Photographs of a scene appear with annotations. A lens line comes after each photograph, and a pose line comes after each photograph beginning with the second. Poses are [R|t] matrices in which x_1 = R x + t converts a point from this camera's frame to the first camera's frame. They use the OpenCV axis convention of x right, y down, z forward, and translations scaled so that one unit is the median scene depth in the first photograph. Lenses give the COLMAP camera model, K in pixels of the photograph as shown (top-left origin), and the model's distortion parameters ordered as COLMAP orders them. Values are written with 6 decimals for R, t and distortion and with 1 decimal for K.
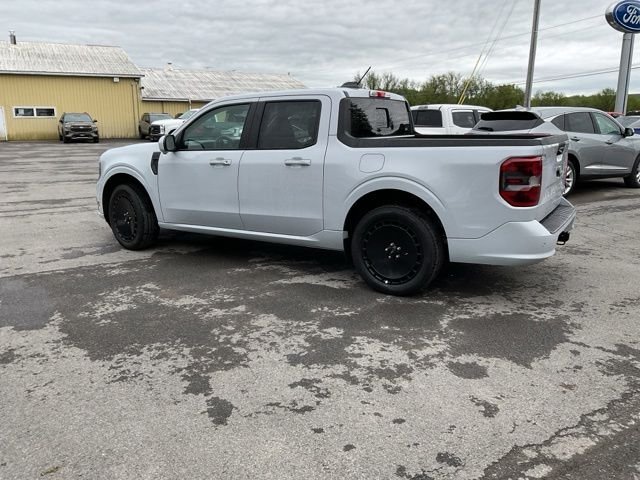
lens RADIAL K [[529.4, 0, 318.4], [0, 529.4, 240.3], [0, 0, 1]] dist [0.068928, -0.137637]
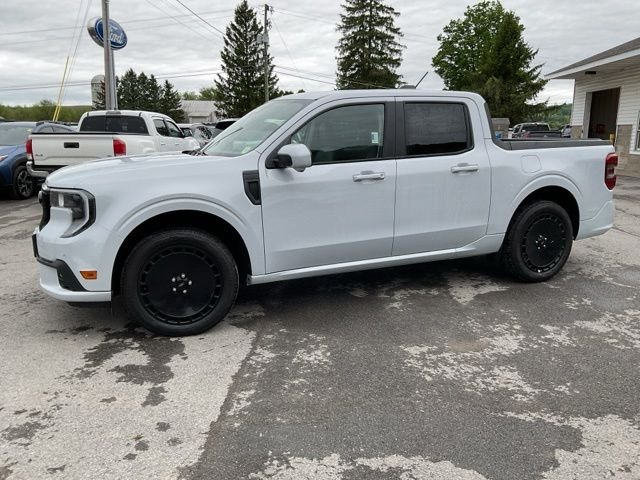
lens RADIAL K [[529.4, 0, 318.4], [0, 529.4, 240.3], [0, 0, 1]] dist [0.068928, -0.137637]
pose [[0.568375, -0.160985, 0.806867, -0.960532], [0.177399, 0.981583, 0.070881, -0.136089], [-0.803417, 0.102850, 0.586466, 0.676366]]
